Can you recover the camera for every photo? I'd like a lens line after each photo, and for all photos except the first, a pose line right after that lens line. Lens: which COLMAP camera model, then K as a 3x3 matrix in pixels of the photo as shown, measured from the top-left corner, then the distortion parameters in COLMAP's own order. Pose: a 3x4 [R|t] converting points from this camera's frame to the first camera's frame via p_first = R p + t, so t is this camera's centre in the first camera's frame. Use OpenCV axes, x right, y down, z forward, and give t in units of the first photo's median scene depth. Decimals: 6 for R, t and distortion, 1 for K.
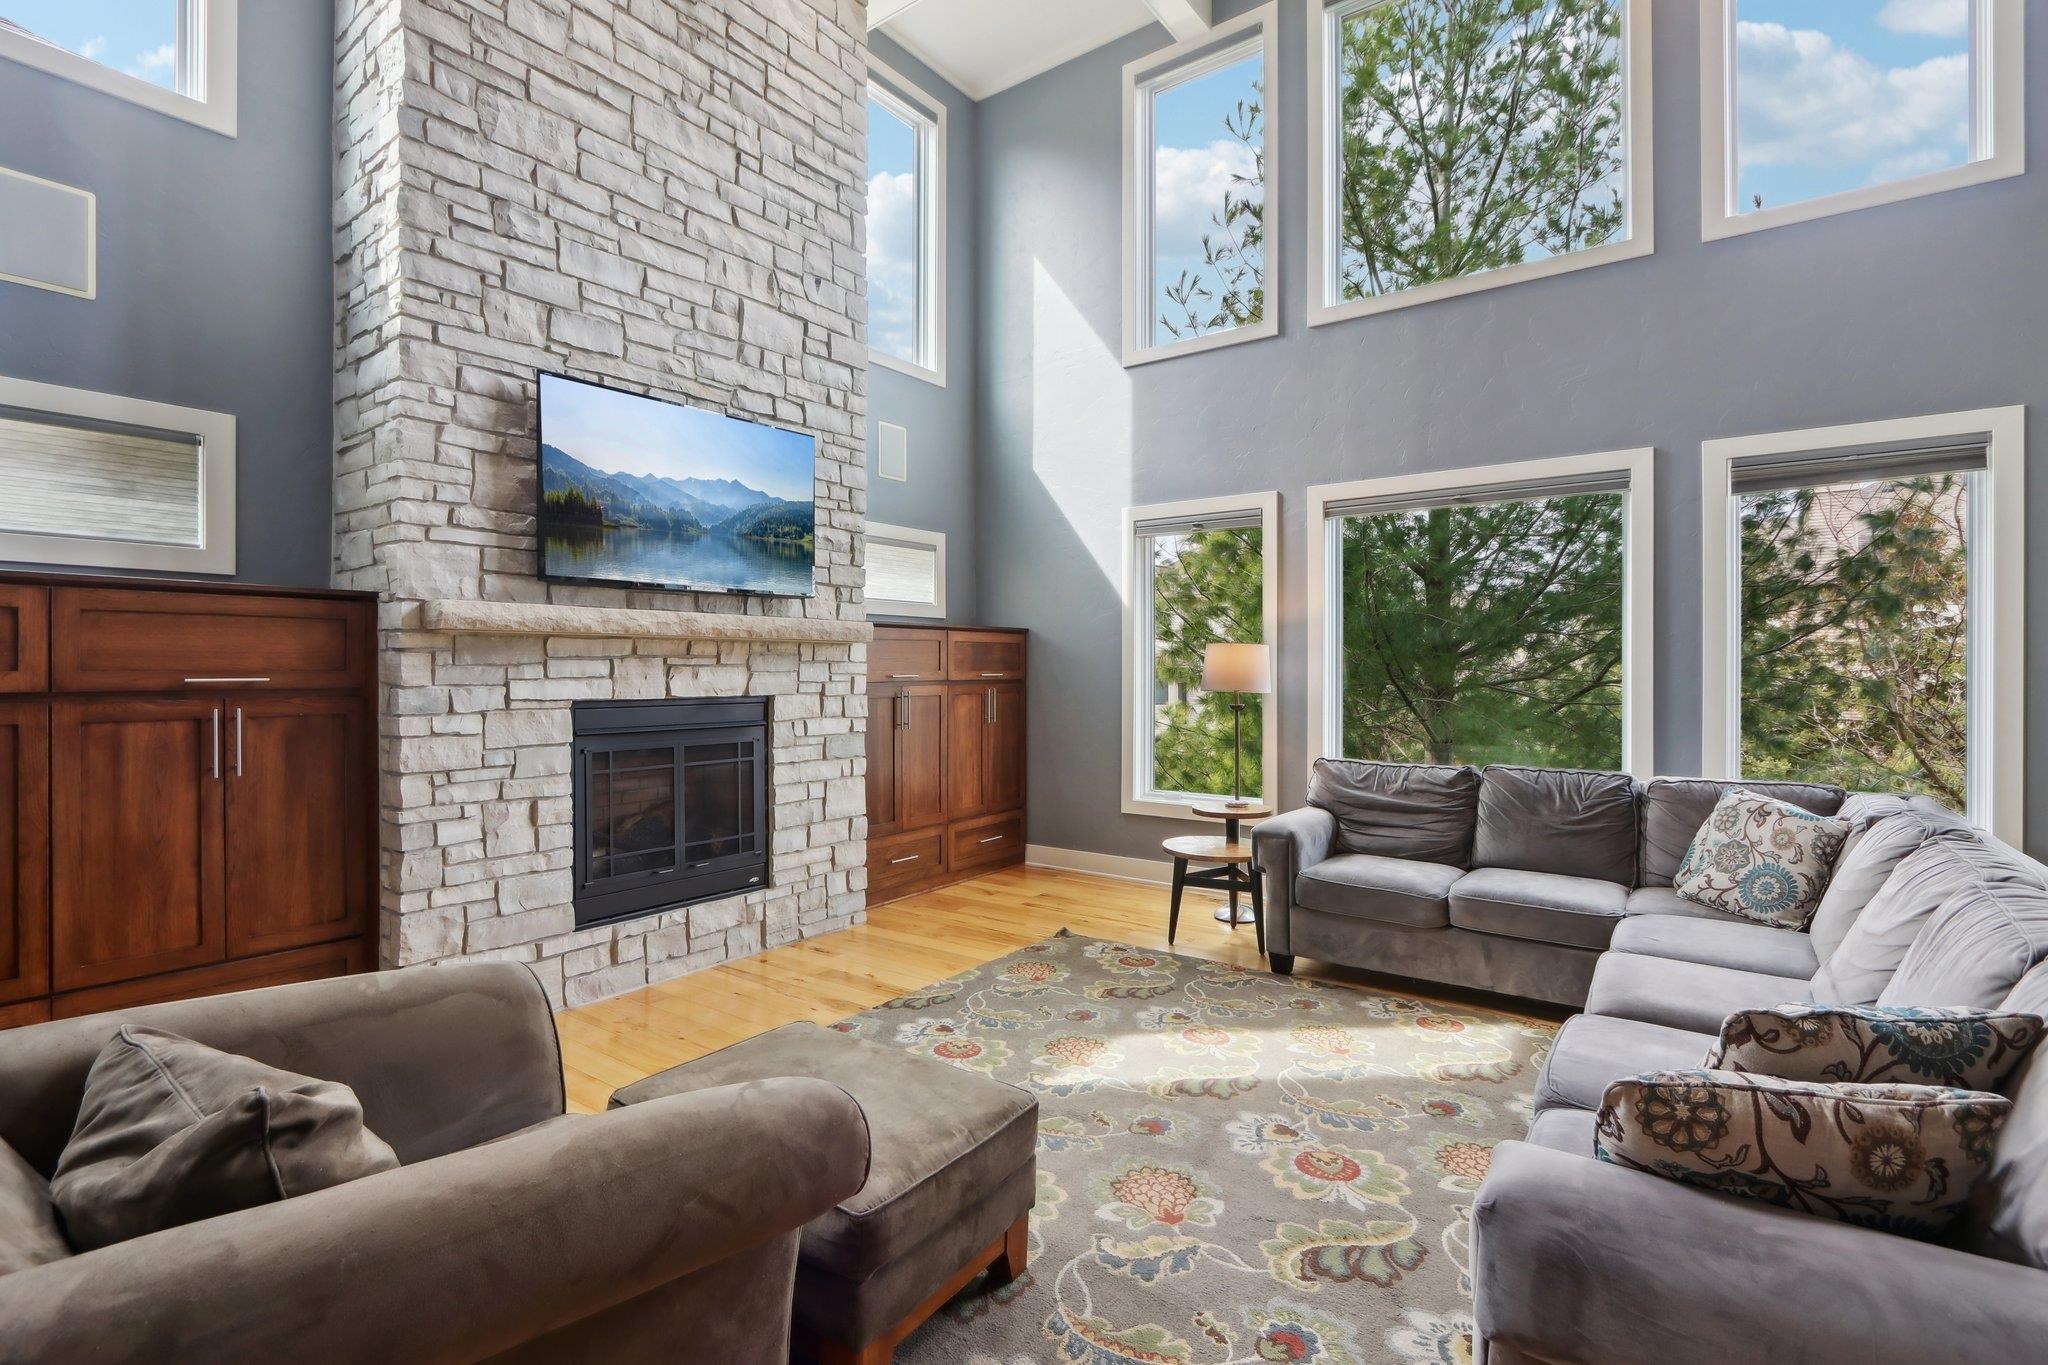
lens RADIAL K [[949.3, 0, 1023.4], [0, 949.3, 670.1], [0, 0, 1]] dist [-0.018205, 0.003444]
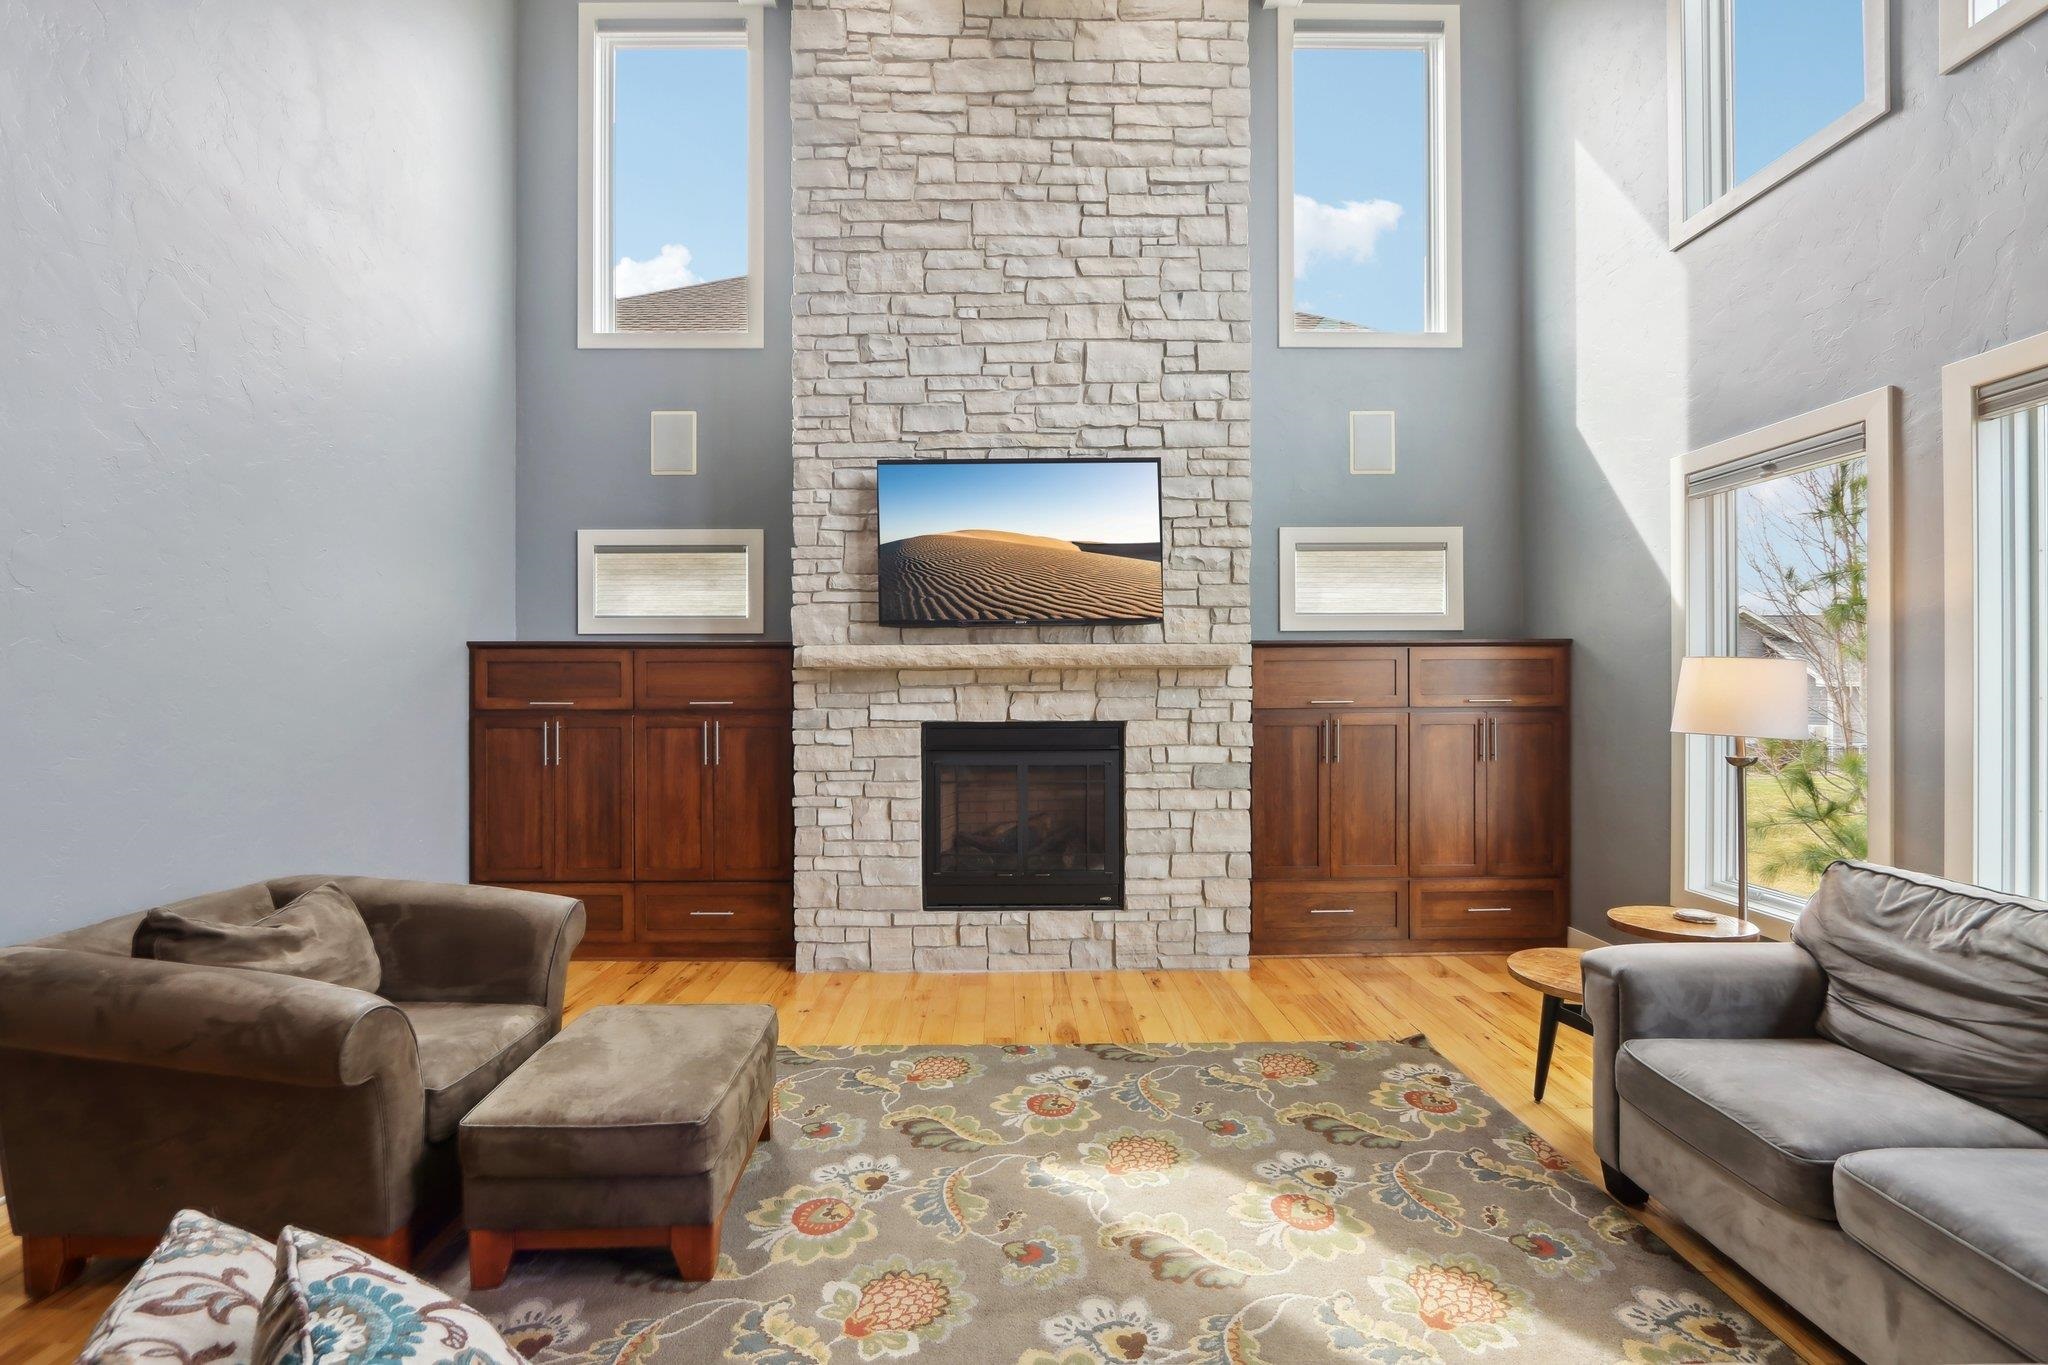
lens RADIAL K [[949.3, 0, 1011.6], [0, 949.3, 681.7], [0, 0, 1]] dist [-0.018205, 0.003444]
pose [[0.605422, -0.003468, -0.795897, 0.531493], [0.002281, 0.999994, -0.002623, -0.014704], [0.795901, -0.000228, 0.605427, 0.322593]]
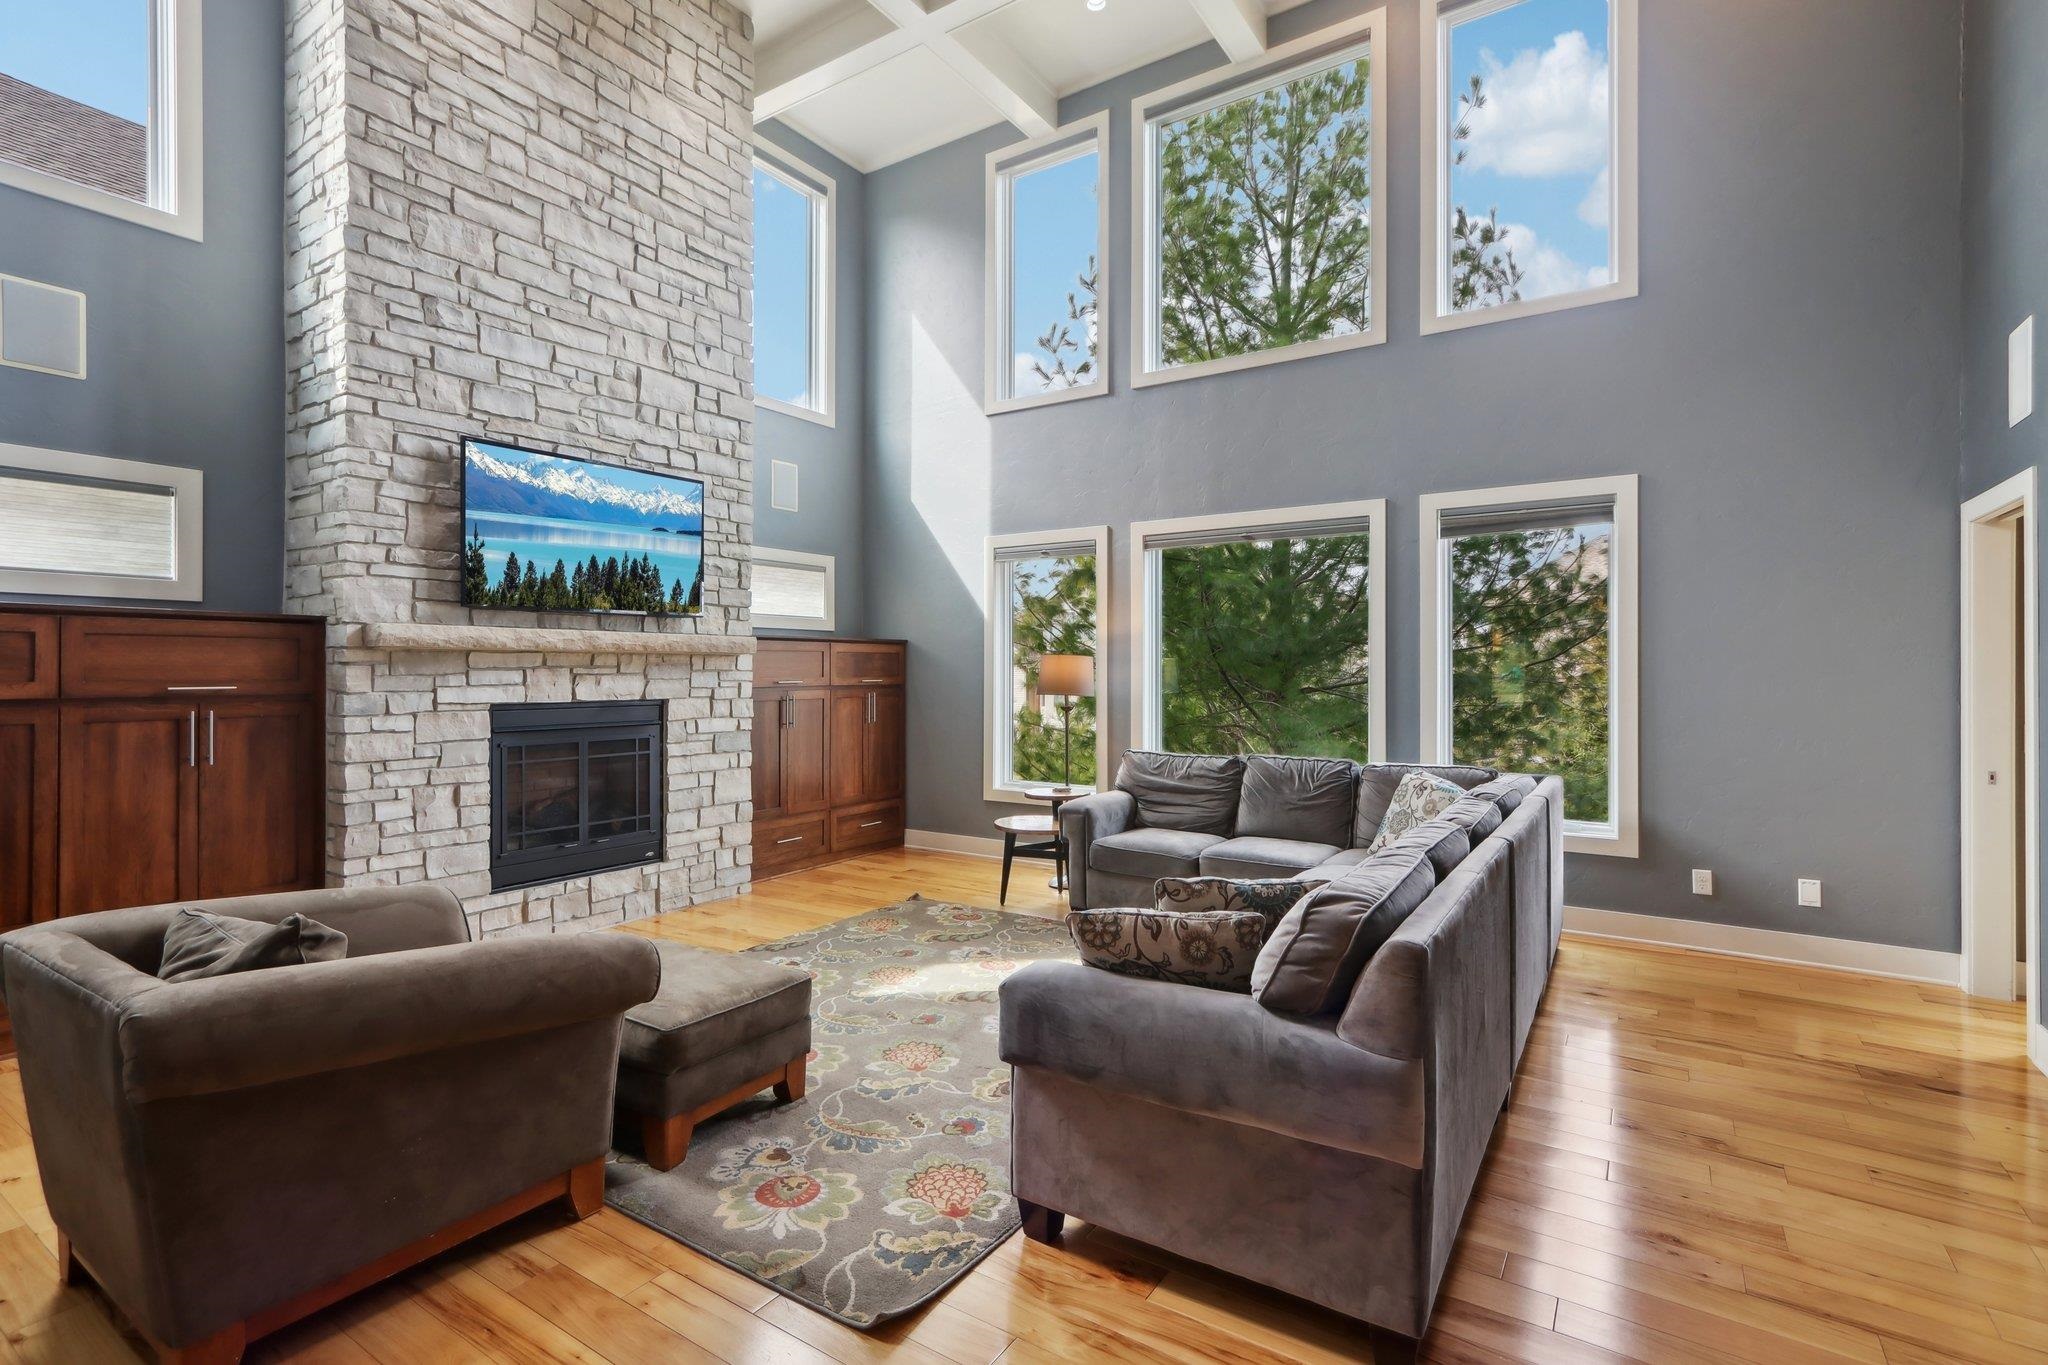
lens RADIAL K [[949.3, 0, 1033.8], [0, 949.3, 670.1], [0, 0, 1]] dist [-0.018205, 0.003444]
pose [[0.997835, 0.000045, 0.065764, 0.131696], [0.000162, 0.999995, -0.003143, -0.006937], [-0.065763, 0.003147, 0.997830, -0.240703]]
